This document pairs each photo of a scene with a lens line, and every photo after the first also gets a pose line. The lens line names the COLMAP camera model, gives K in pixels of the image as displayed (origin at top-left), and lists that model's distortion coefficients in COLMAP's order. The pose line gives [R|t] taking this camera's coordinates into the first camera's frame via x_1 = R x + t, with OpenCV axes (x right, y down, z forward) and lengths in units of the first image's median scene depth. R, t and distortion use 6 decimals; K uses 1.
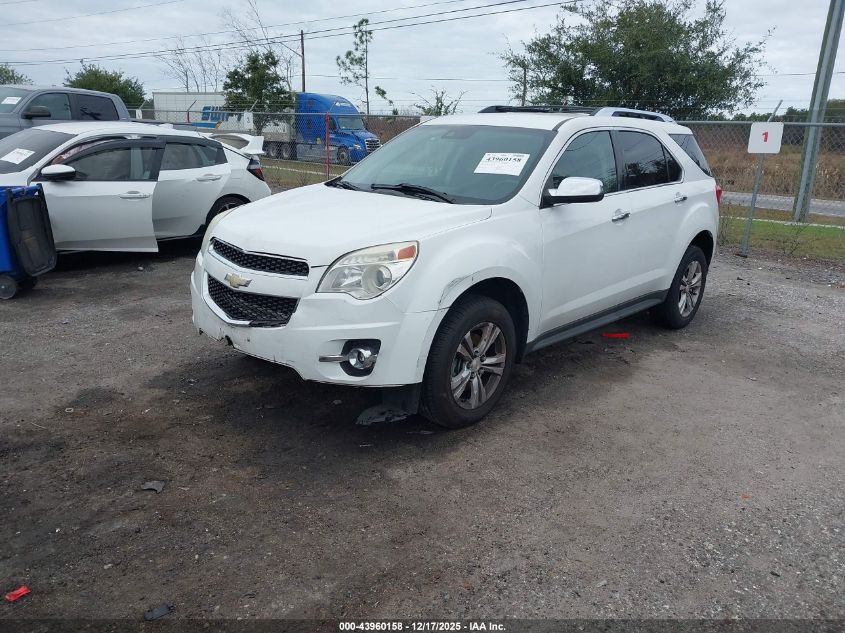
lens RADIAL K [[751.0, 0, 422.5], [0, 751.0, 316.5], [0, 0, 1]] dist [0.009725, 0.008578]
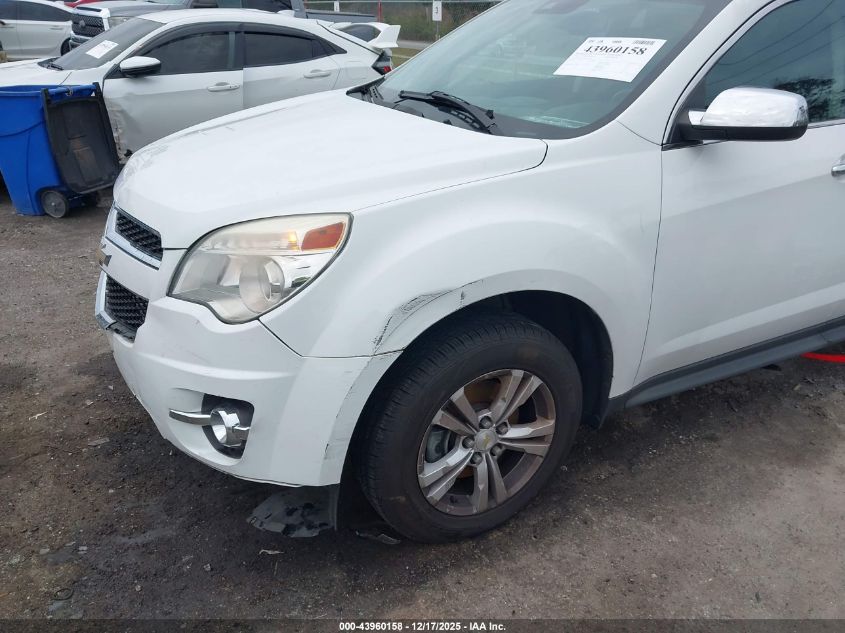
lens RADIAL K [[714.1, 0, 422.5], [0, 714.1, 316.5], [0, 0, 1]] dist [-0.008925, 0.005683]
pose [[0.941710, 0.119964, -0.314310, 0.174170], [-0.074985, 0.985606, 0.151518, -0.095825], [0.327963, -0.119118, 0.937151, 0.493386]]
